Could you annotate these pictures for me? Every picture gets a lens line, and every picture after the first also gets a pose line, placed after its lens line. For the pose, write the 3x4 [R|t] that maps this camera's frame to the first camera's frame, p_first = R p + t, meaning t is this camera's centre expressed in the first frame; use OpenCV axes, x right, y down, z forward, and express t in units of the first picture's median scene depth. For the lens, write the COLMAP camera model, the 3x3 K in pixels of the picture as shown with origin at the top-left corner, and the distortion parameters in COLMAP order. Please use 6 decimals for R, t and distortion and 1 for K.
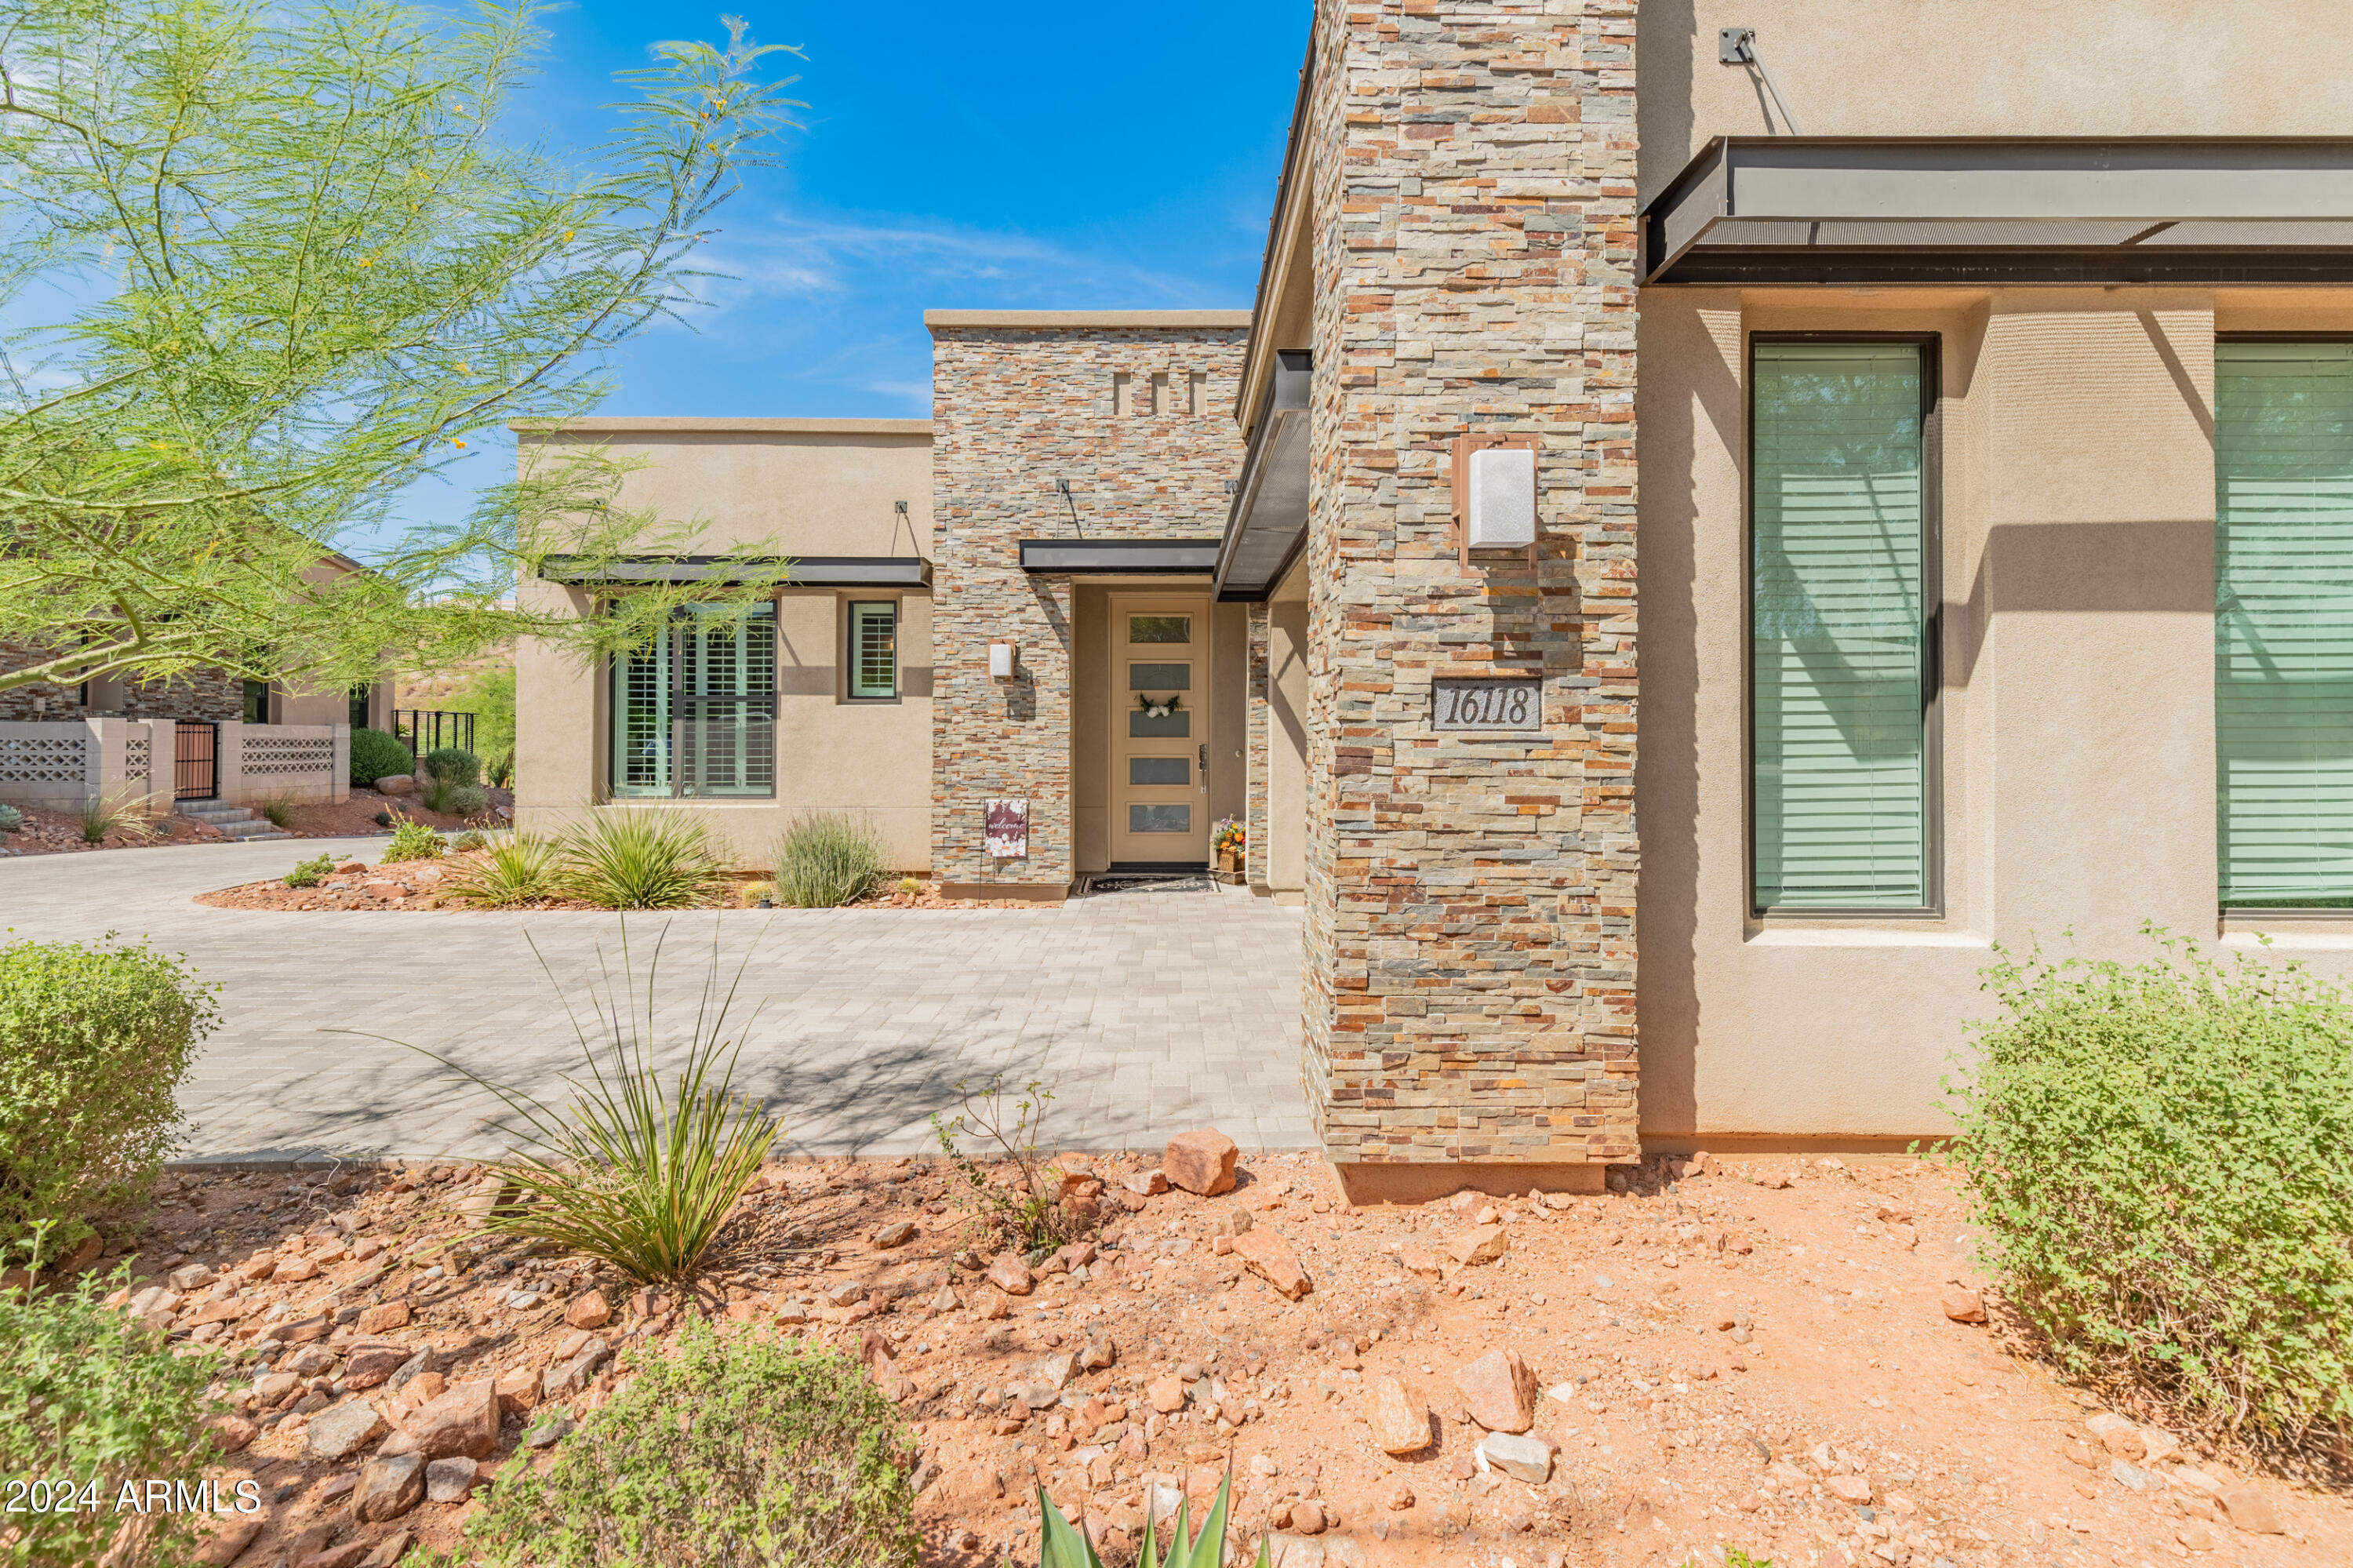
lens RADIAL K [[1082.3, 0, 1209.7], [0, 1082.3, 722.4], [0, 0, 1]] dist [0.000698, 0.000246]
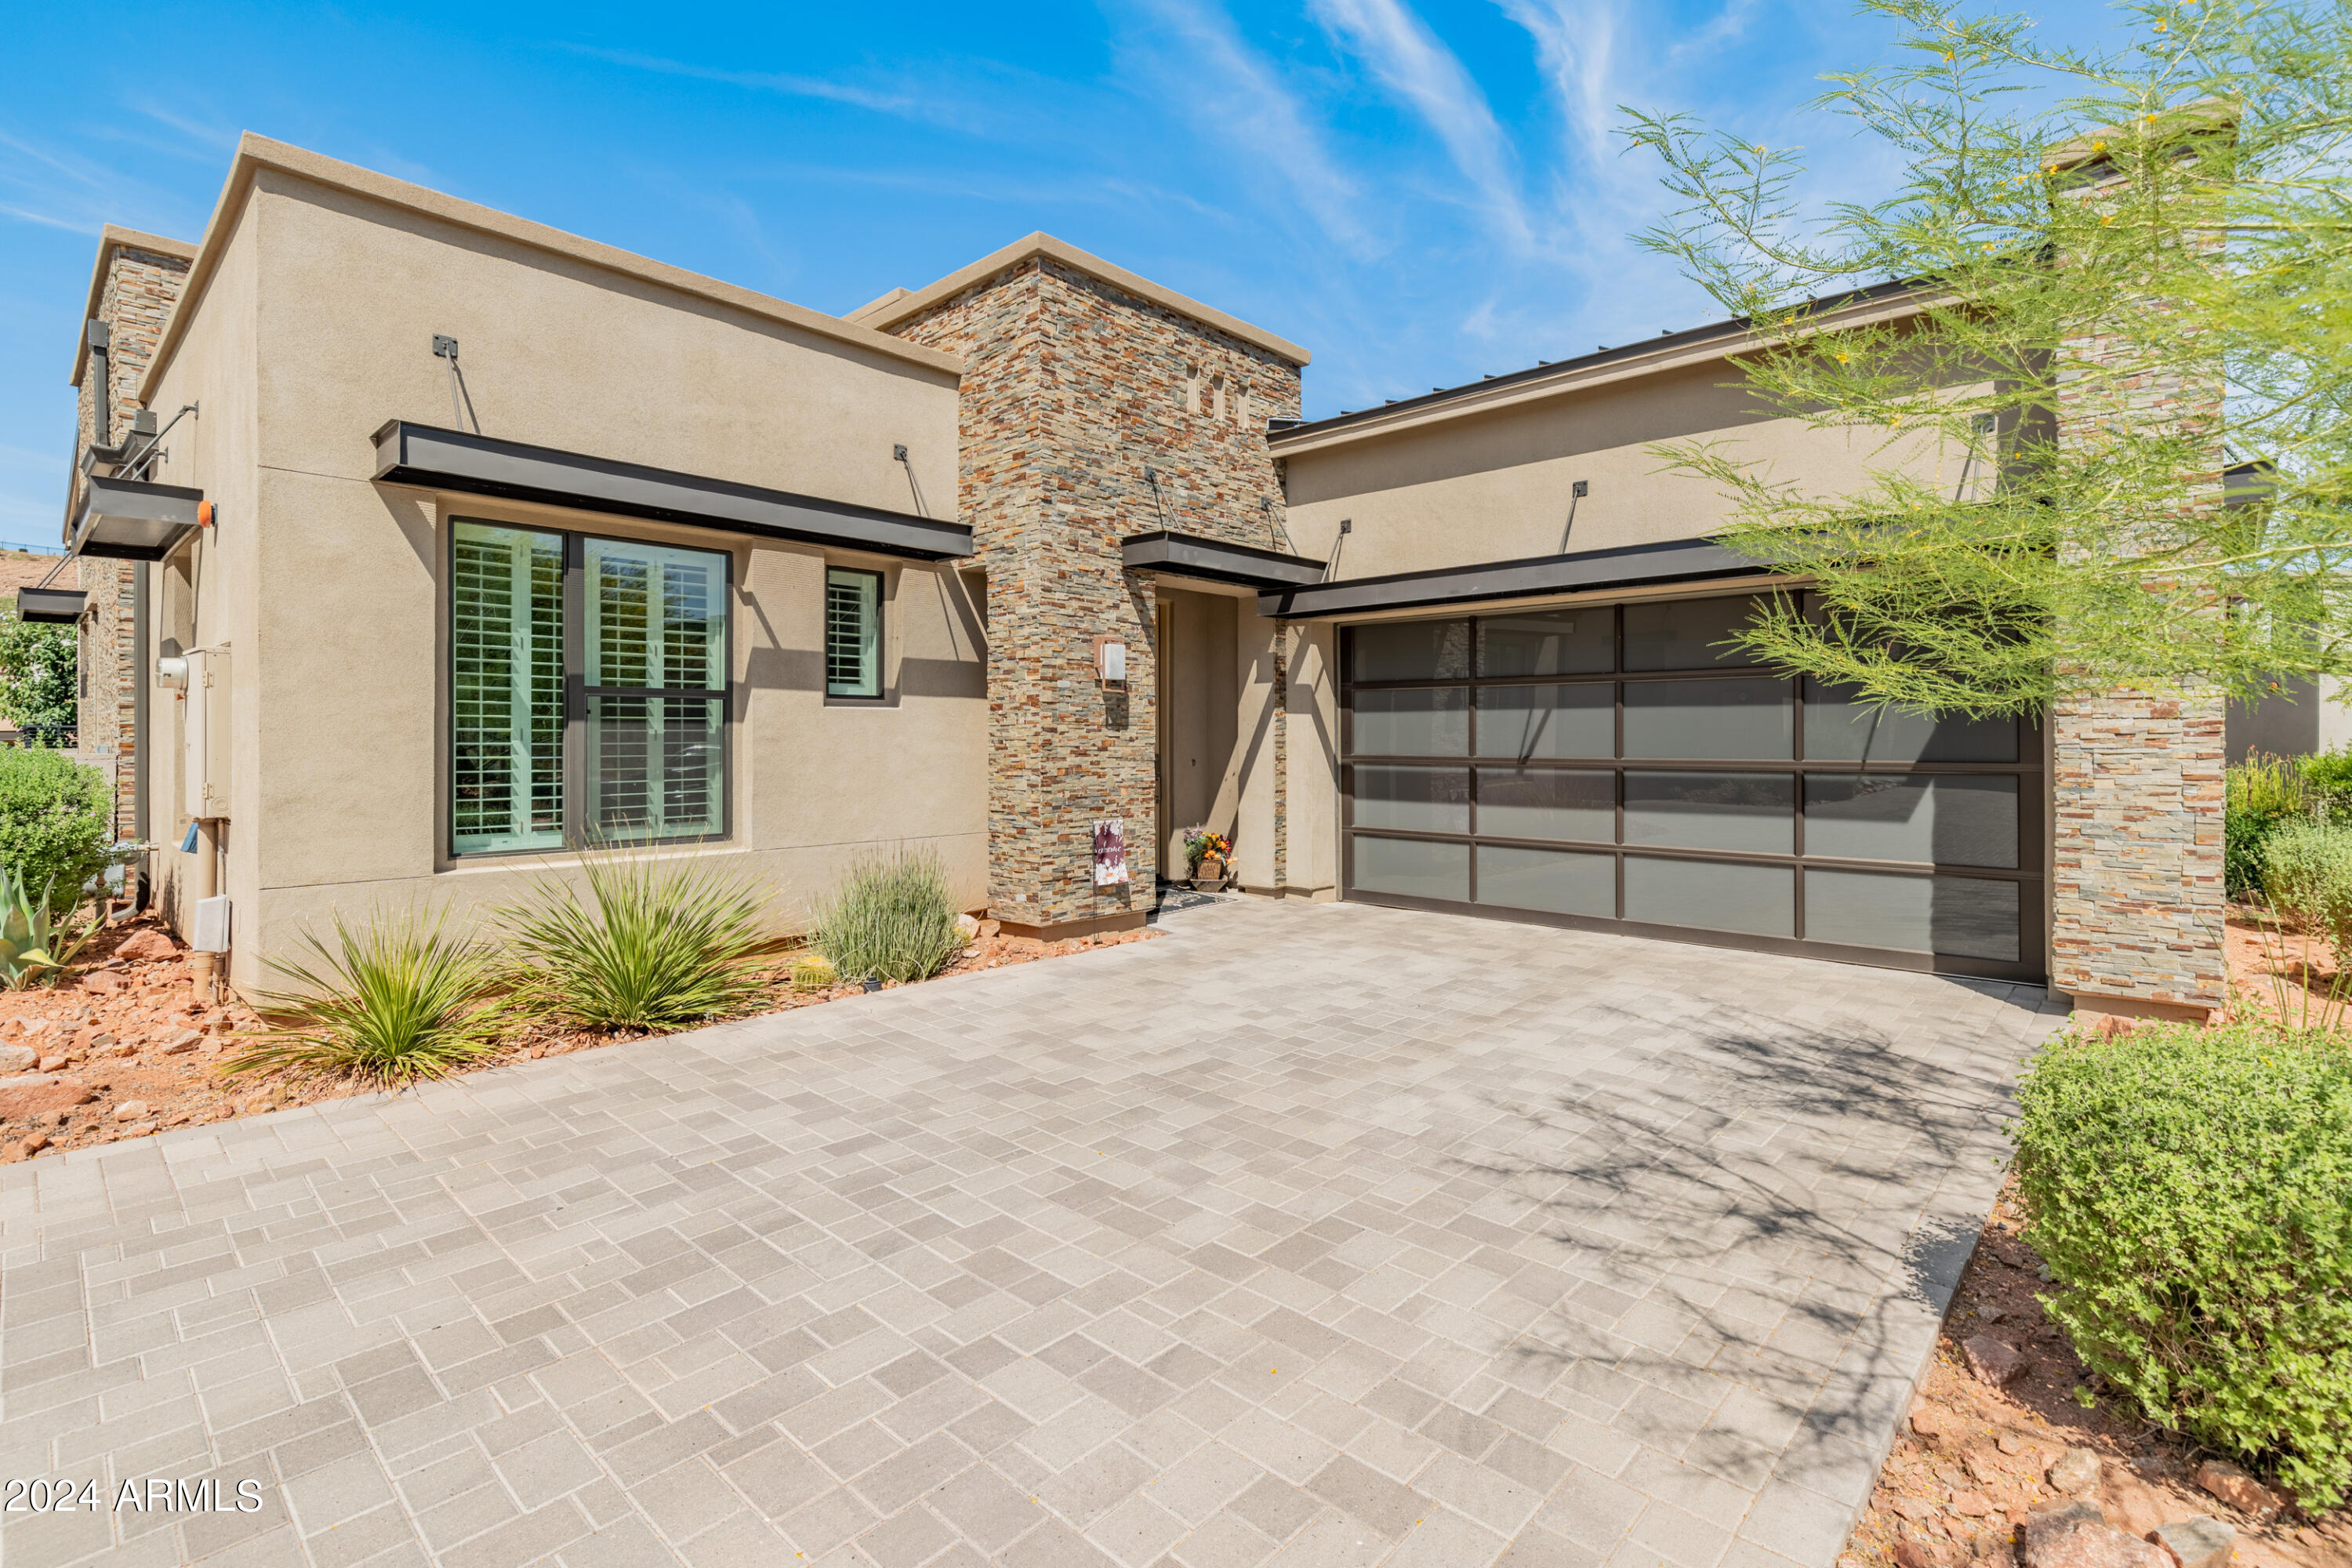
lens RADIAL K [[1081.8, 0, 1177.2], [0, 1081.8, 733.5], [0, 0, 1]] dist [0.000698, 0.000246]
pose [[0.682383, 0.001526, 0.730993, -0.788171], [-0.011848, 0.999890, 0.008973, -0.007700], [-0.730899, -0.014783, 0.682326, 0.355213]]
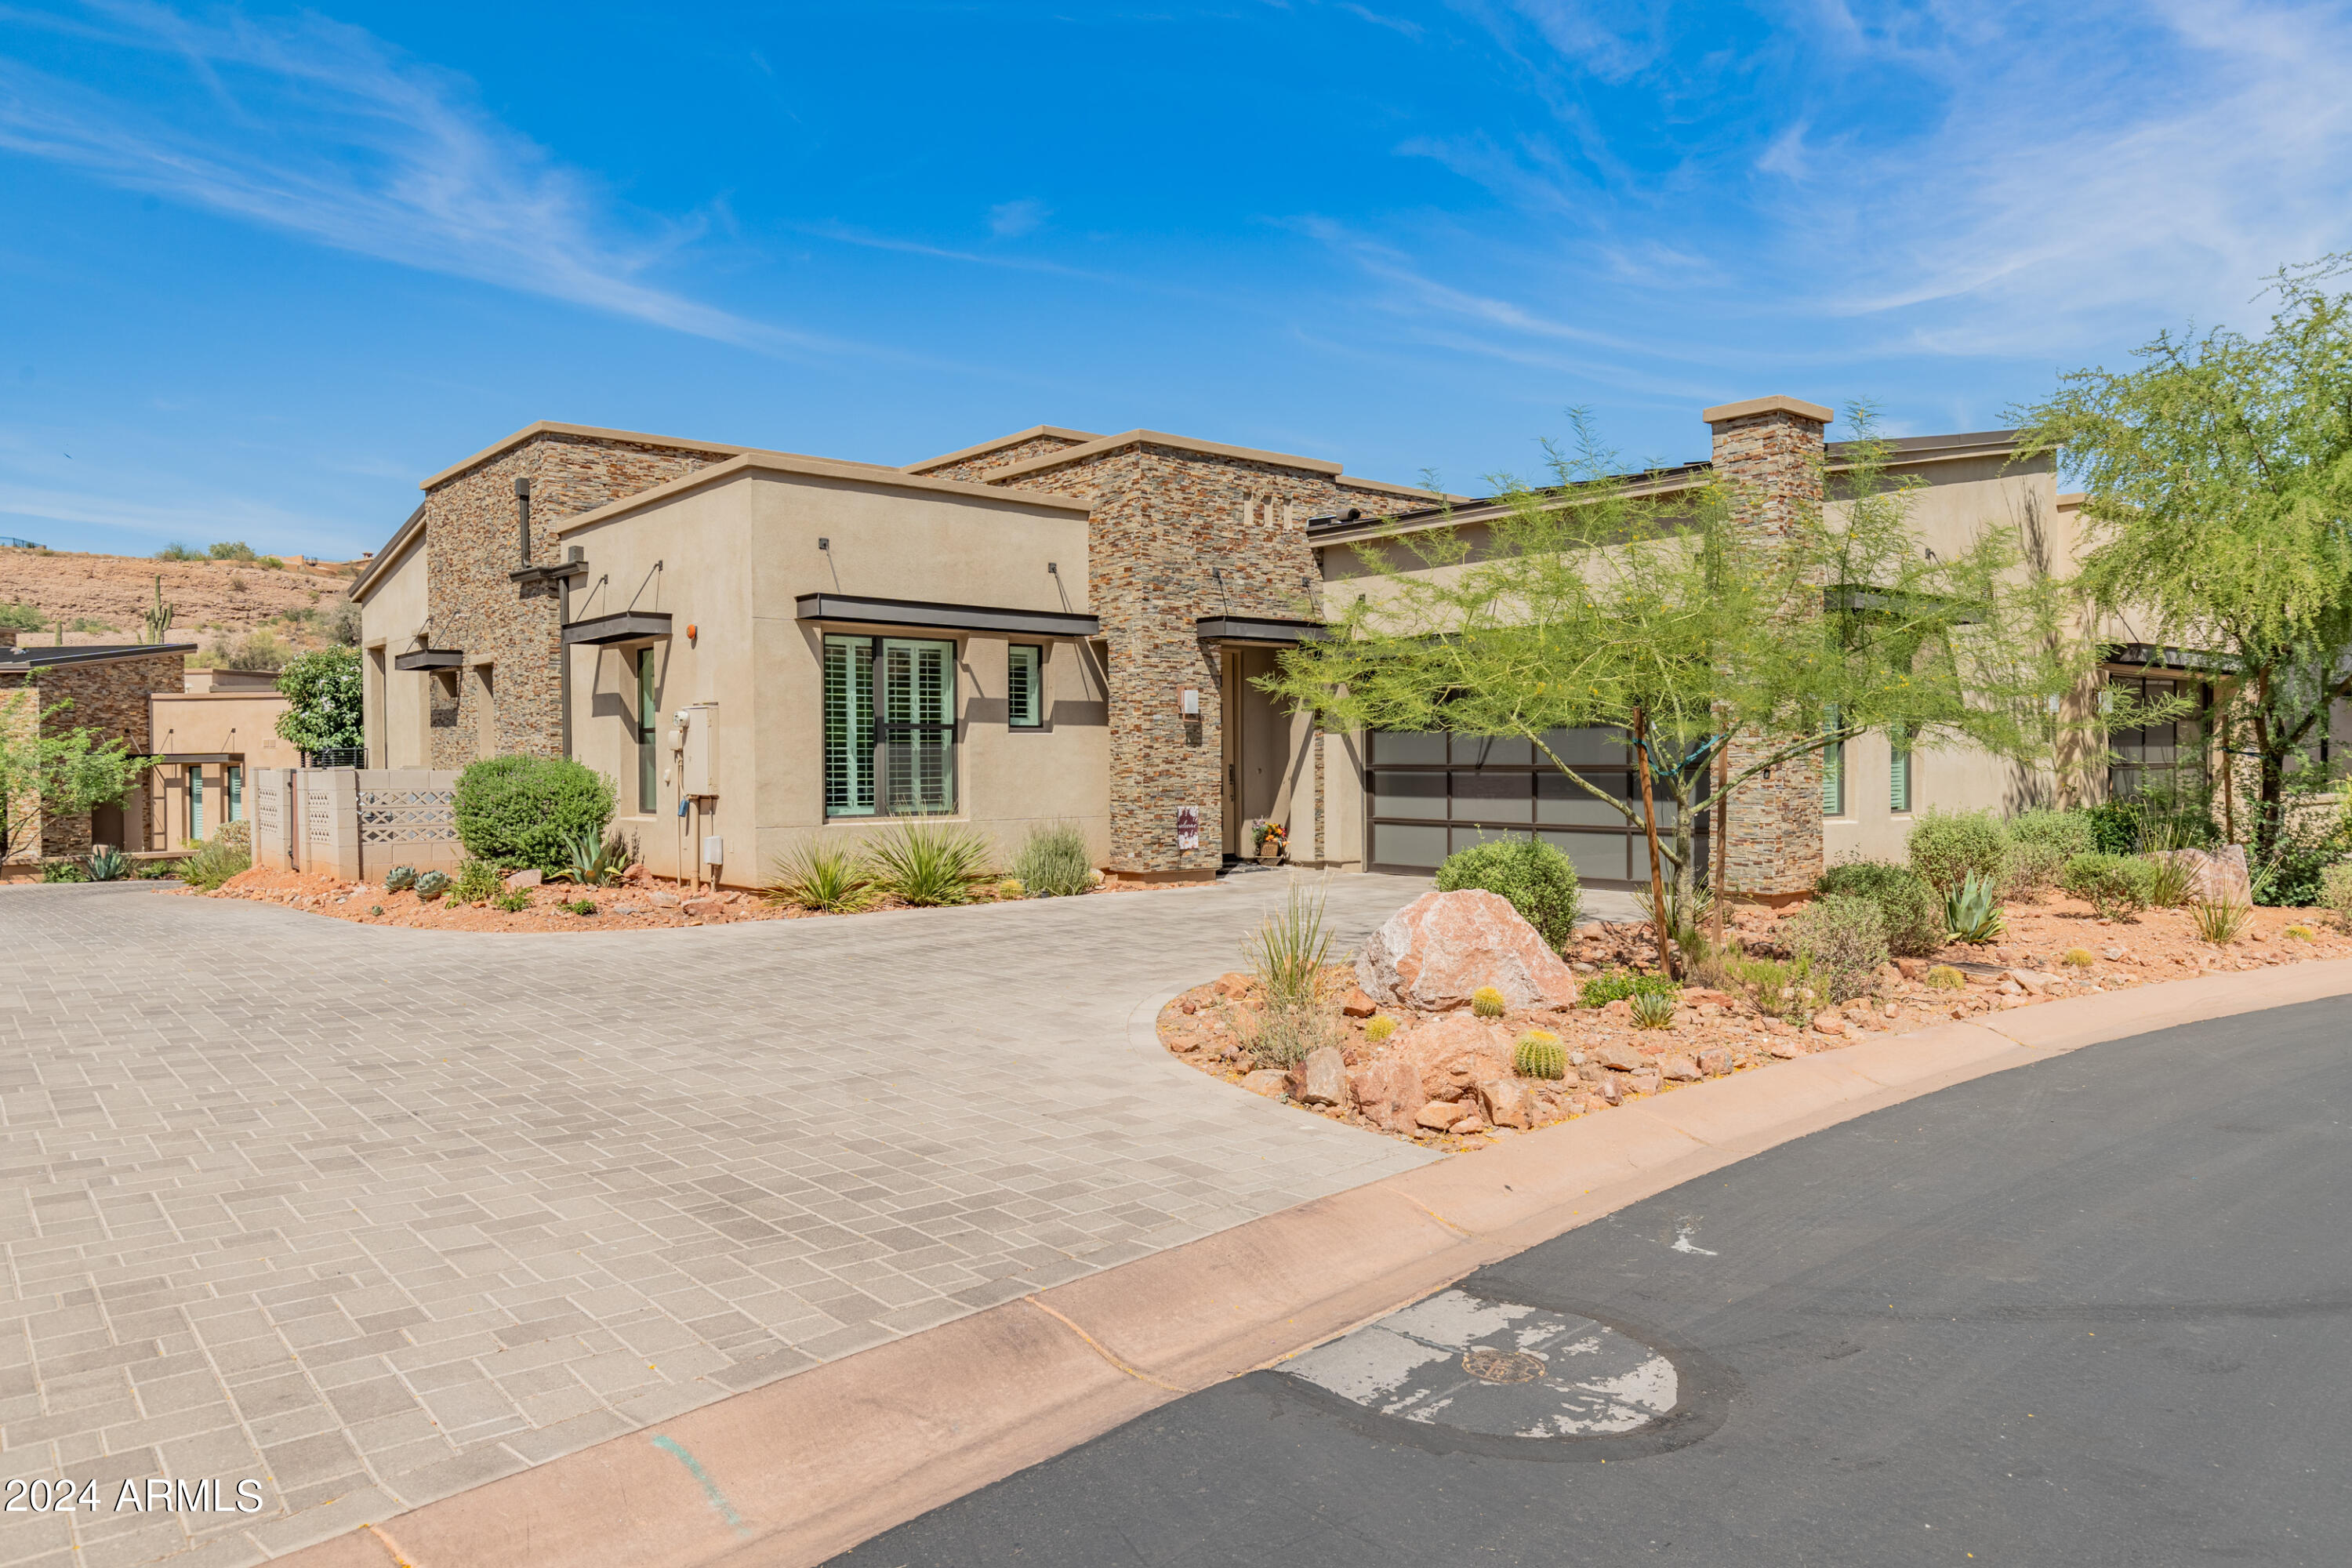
lens RADIAL K [[1540.8, 0, 1180.0], [0, 1540.8, 776.7], [0, 0, 1]] dist [0.005036, 0.001341]
pose [[0.760400, -0.013038, 0.649325, -1.417798], [-0.005579, 0.999630, 0.026606, -0.015314], [-0.649432, -0.023854, 0.760046, -0.434073]]
